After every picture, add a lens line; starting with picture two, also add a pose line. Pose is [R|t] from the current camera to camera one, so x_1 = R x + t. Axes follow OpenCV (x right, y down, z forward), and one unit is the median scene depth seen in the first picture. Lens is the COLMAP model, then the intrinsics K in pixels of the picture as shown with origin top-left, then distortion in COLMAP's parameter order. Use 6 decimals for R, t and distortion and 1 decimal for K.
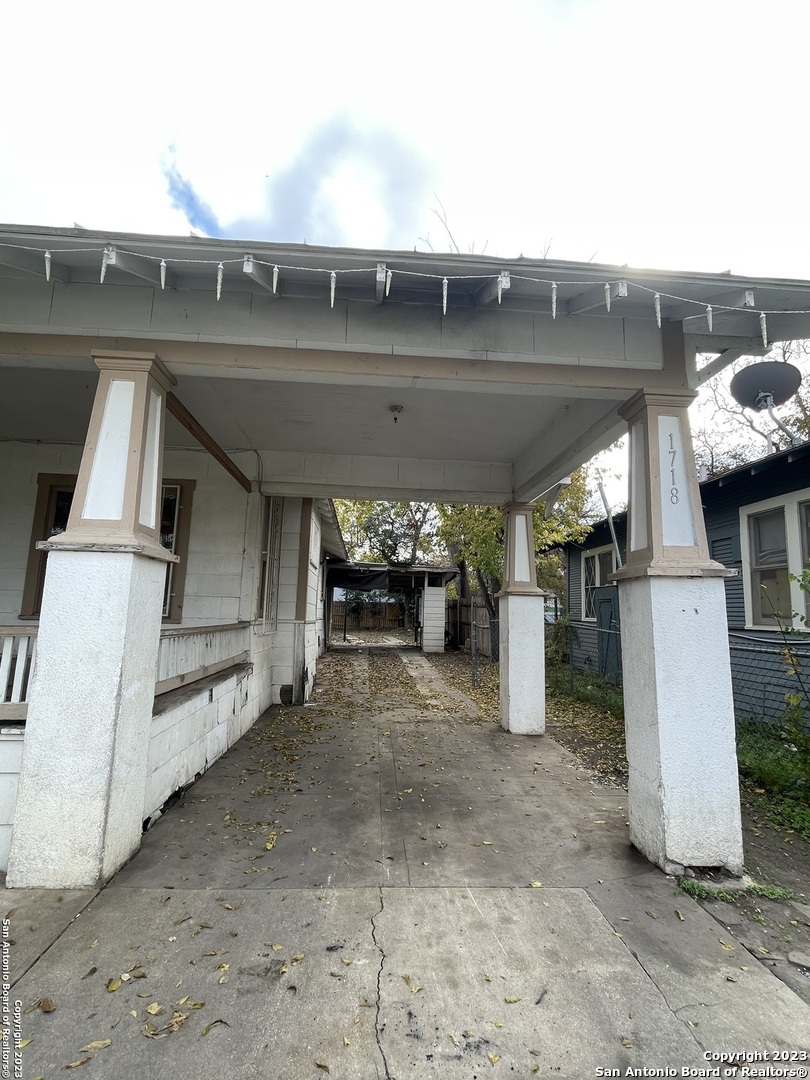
lens RADIAL K [[511.1, 0, 405.0], [0, 511.1, 540.0], [0, 0, 1]] dist [-0.004096, -0.000052]
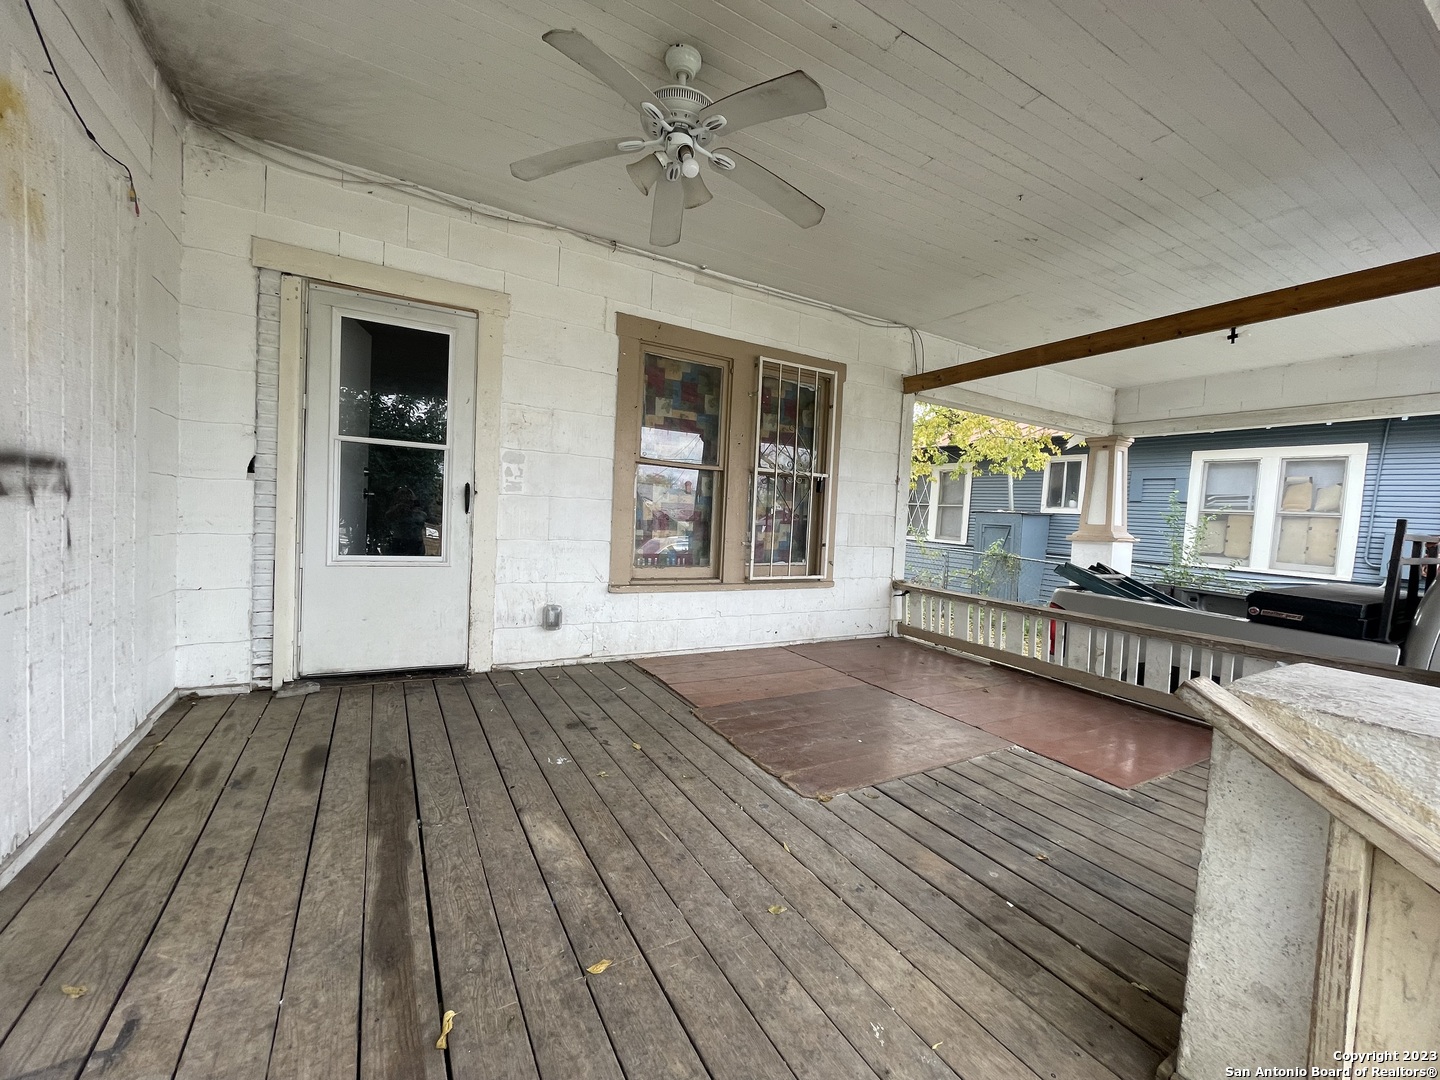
lens RADIAL K [[584.2, 0, 720.0], [0, 584.2, 540.0], [0, 0, 1]] dist [-0.001777, -0.000087]
pose [[0.899855, -0.000498, 0.436189, -1.622486], [-0.090426, 0.978062, 0.187663, -0.050674], [-0.426714, -0.208313, 0.880069, 0.718240]]
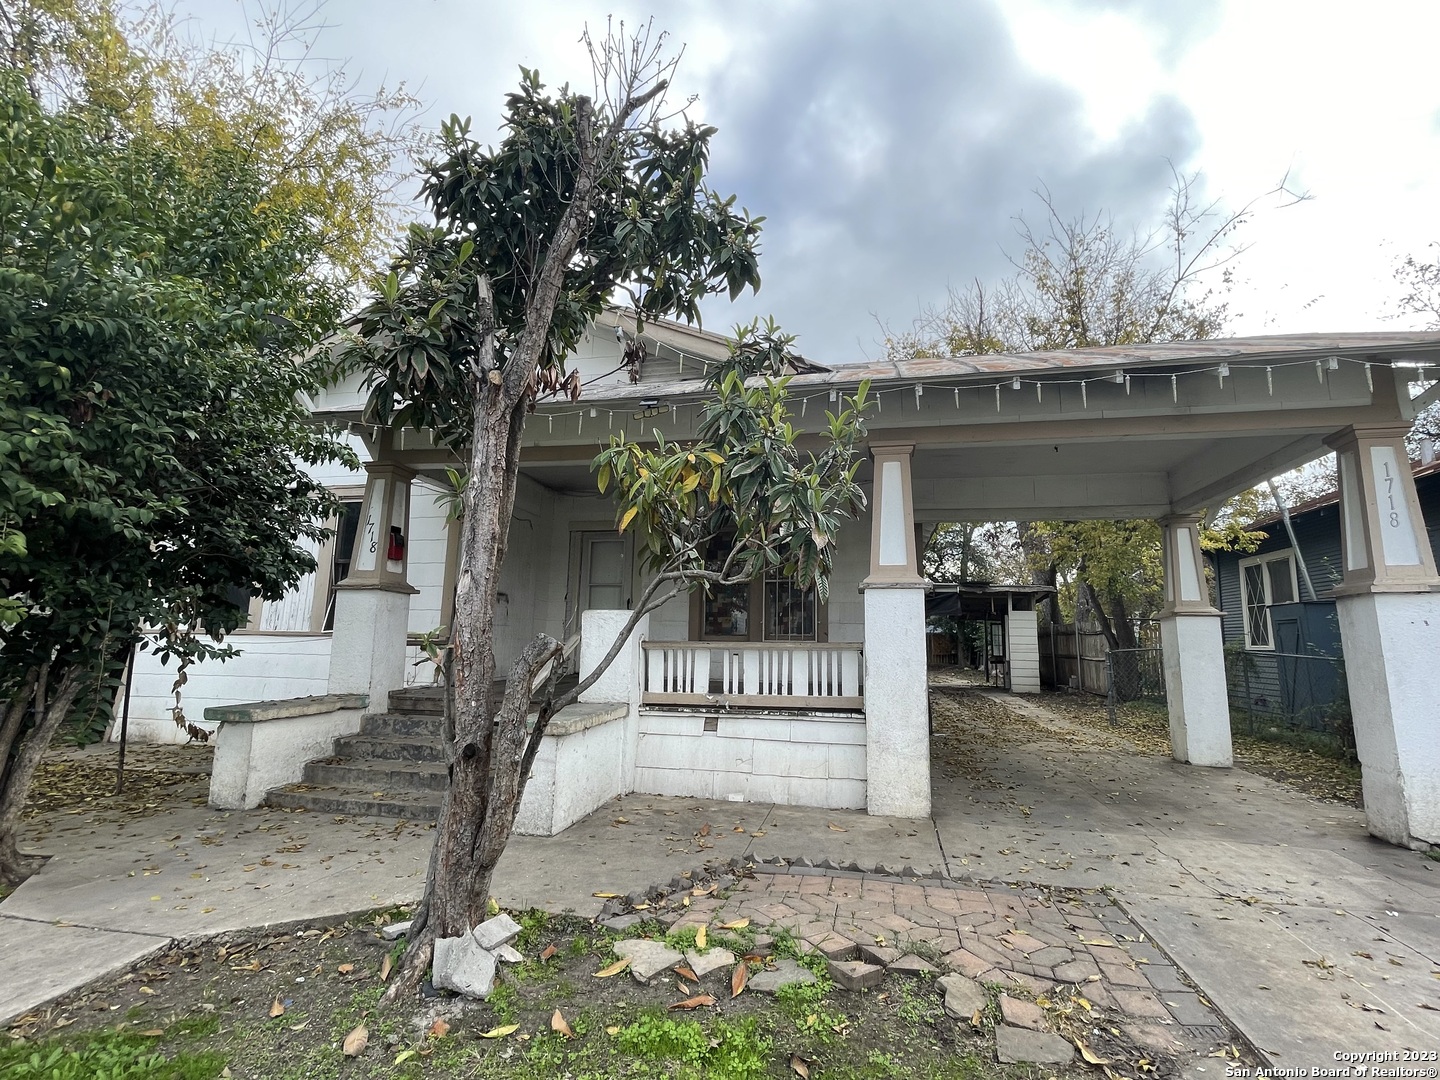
lens RADIAL K [[681.5, 0, 720.0], [0, 681.5, 540.0], [0, 0, 1]] dist [-0.004096, -0.000052]
pose [[0.958185, -0.054156, -0.280977, -0.435708], [0.048840, 0.998471, -0.025894, -0.070848], [0.281950, 0.011089, 0.959365, -0.775911]]
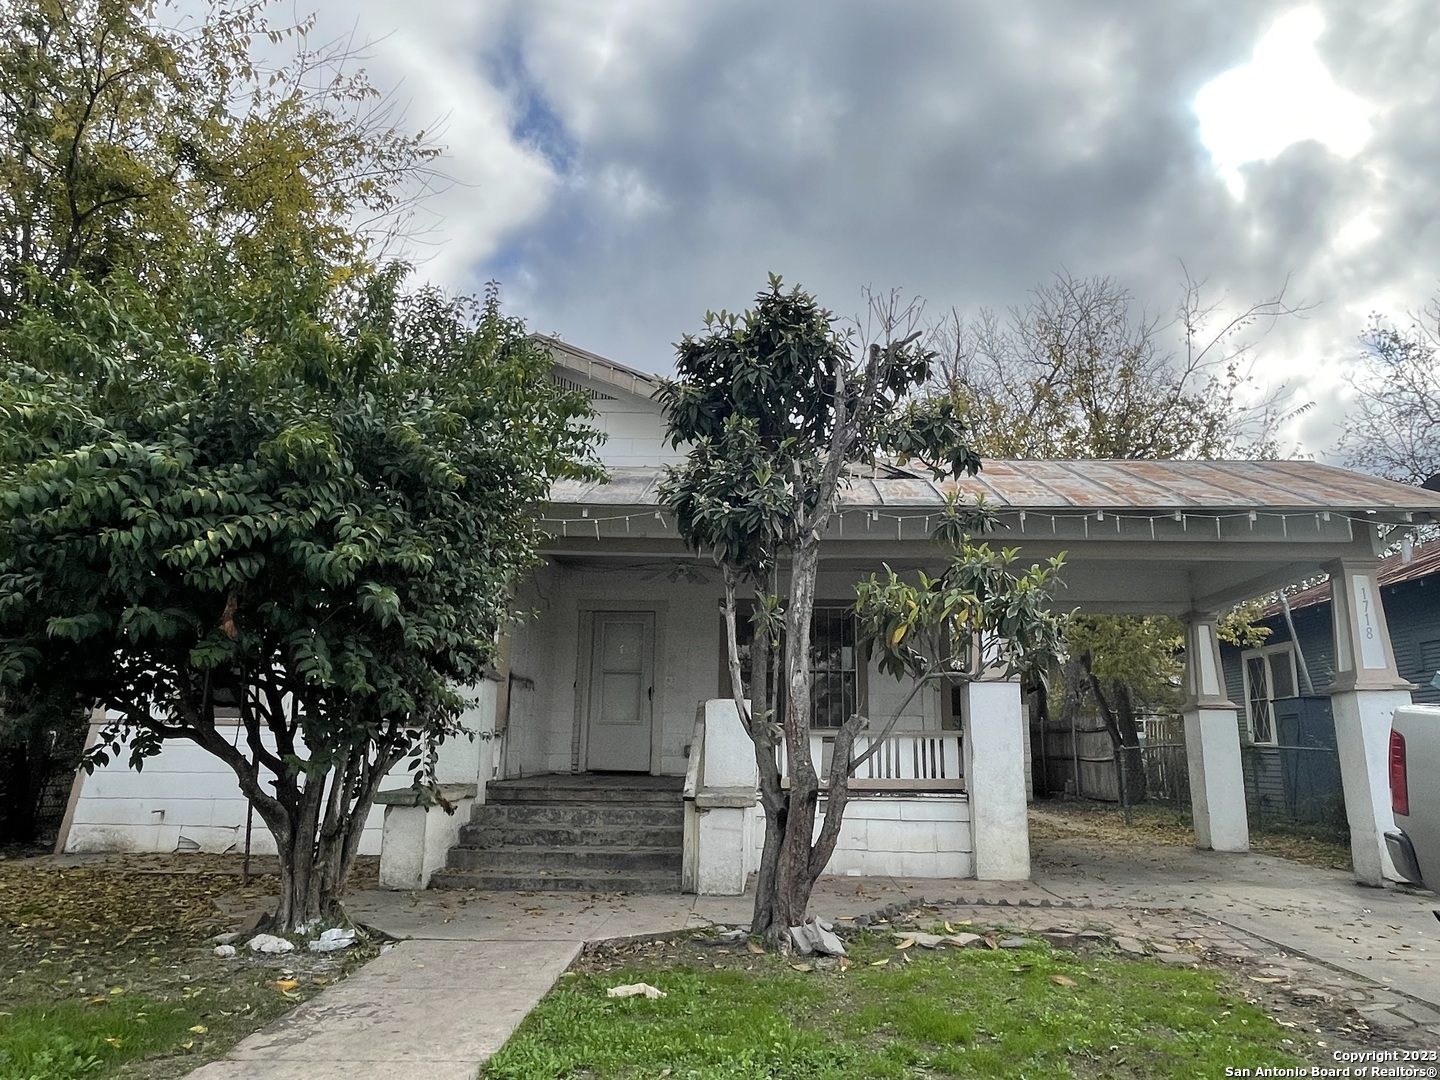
lens RADIAL K [[974.5, 0, 720.0], [0, 974.5, 540.0], [0, 0, 1]] dist [-0.001609, -0.007325]
pose [[0.993768, -0.036196, -0.105427, -0.925876], [0.027601, 0.996260, -0.081879, -0.162888], [0.107997, 0.078459, 0.991050, -1.803726]]
